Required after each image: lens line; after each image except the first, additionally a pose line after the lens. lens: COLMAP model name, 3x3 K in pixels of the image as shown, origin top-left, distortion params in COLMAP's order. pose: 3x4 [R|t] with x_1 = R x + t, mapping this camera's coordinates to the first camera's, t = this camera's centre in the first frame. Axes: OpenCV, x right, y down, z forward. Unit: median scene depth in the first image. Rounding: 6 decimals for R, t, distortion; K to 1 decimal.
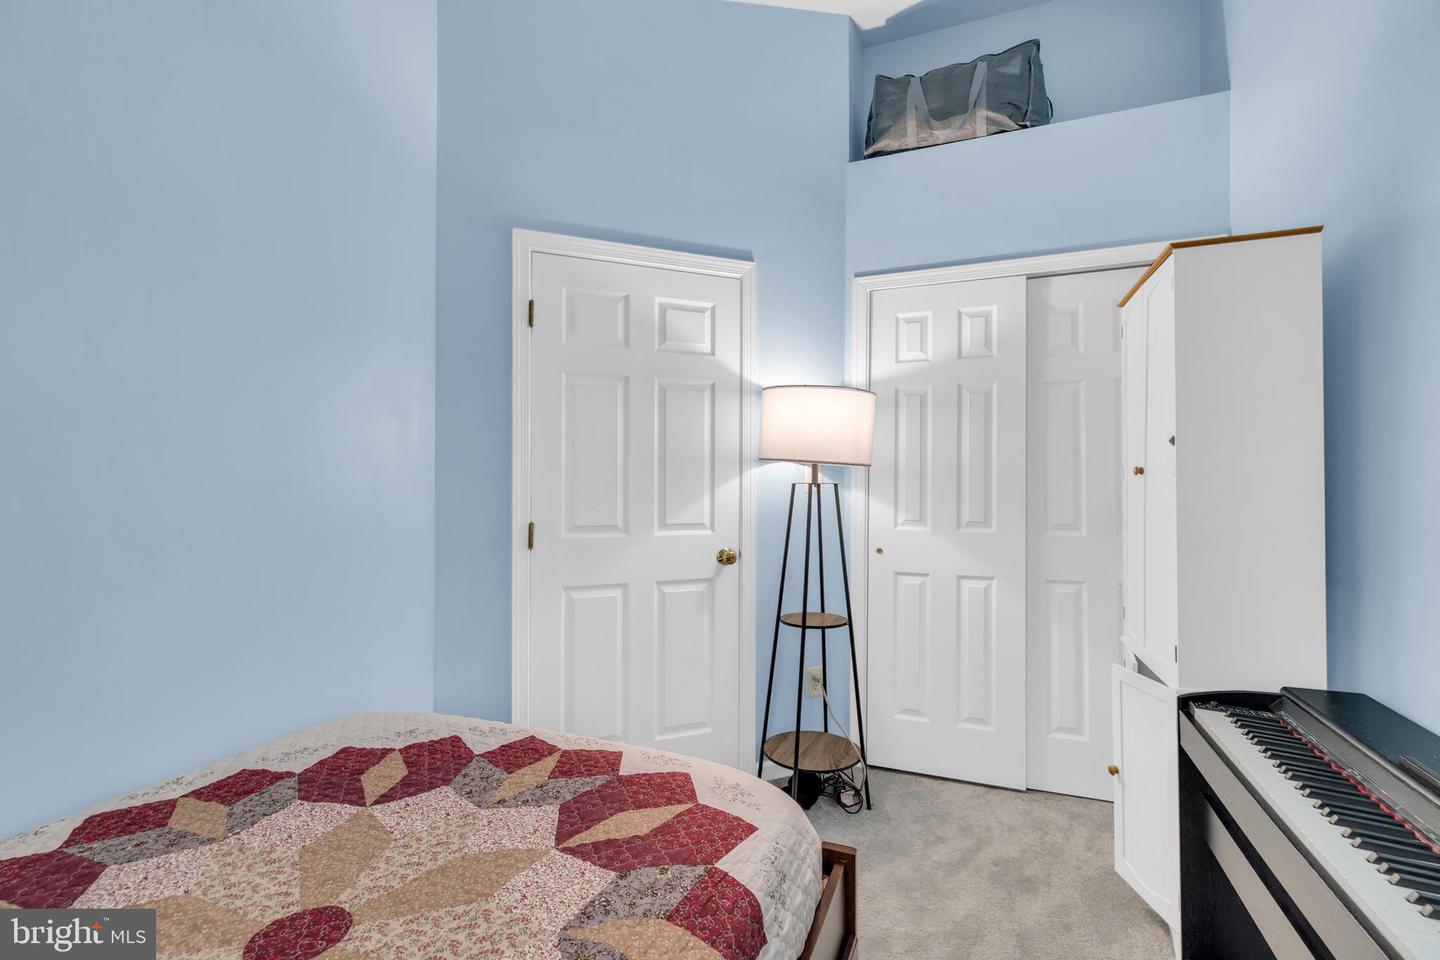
lens RADIAL K [[643.9, 0, 716.6], [0, 643.9, 479.0], [0, 0, 1]] dist [0.004451, -0.000167]
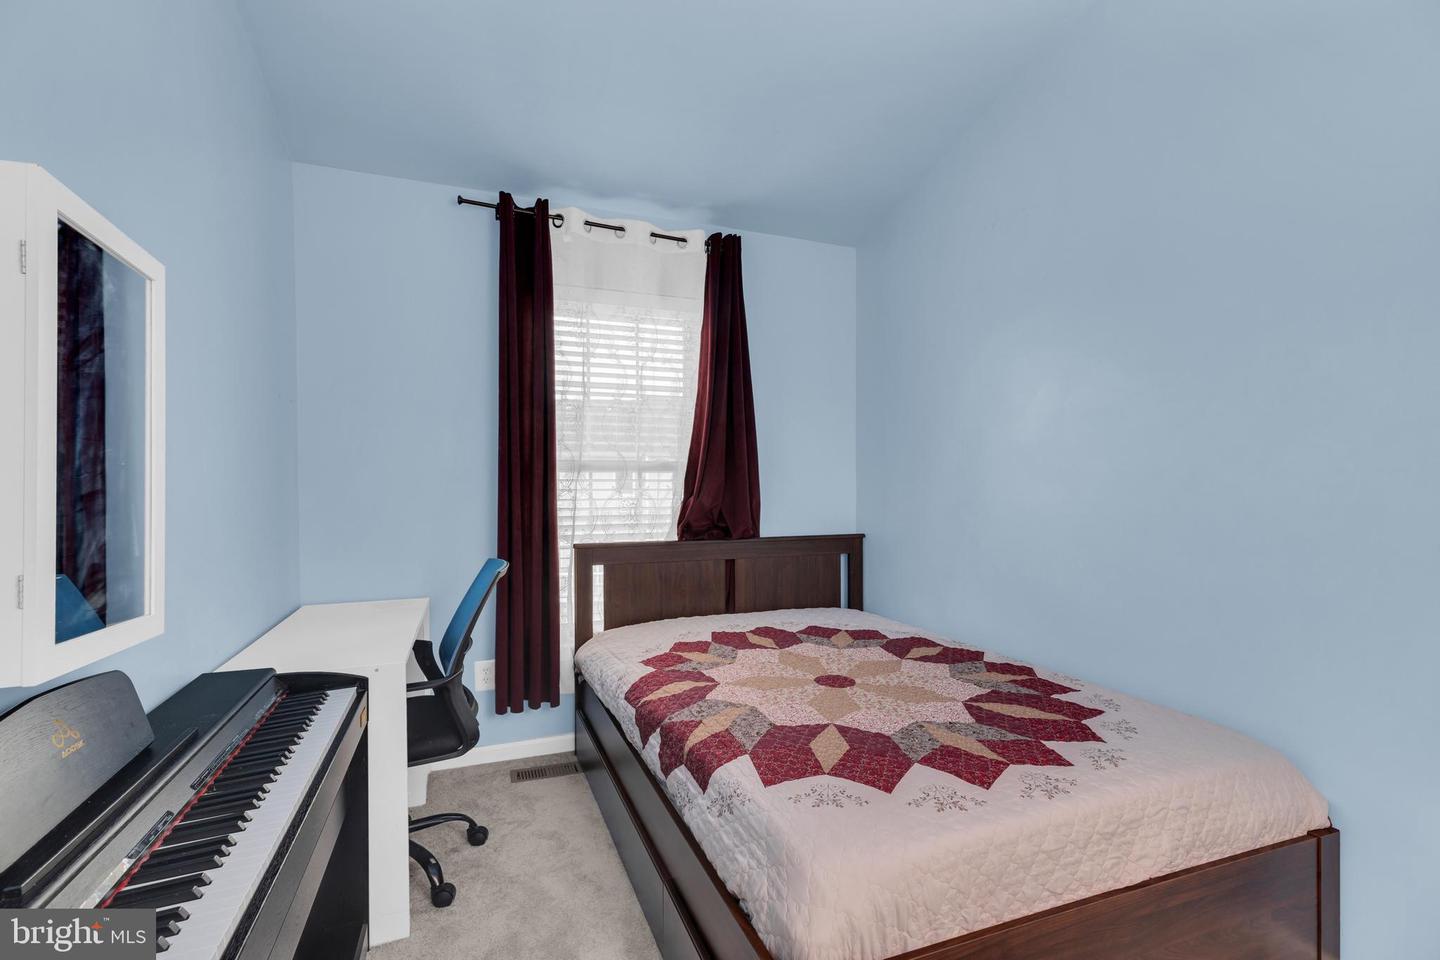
lens RADIAL K [[643.9, 0, 716.6], [0, 643.9, 479.0], [0, 0, 1]] dist [0.004451, -0.000167]
pose [[-0.717896, -0.001651, -0.696148, 0.841682], [0.003085, 0.999980, -0.005553, 0.021038], [0.696143, -0.006134, -0.717877, 1.643068]]
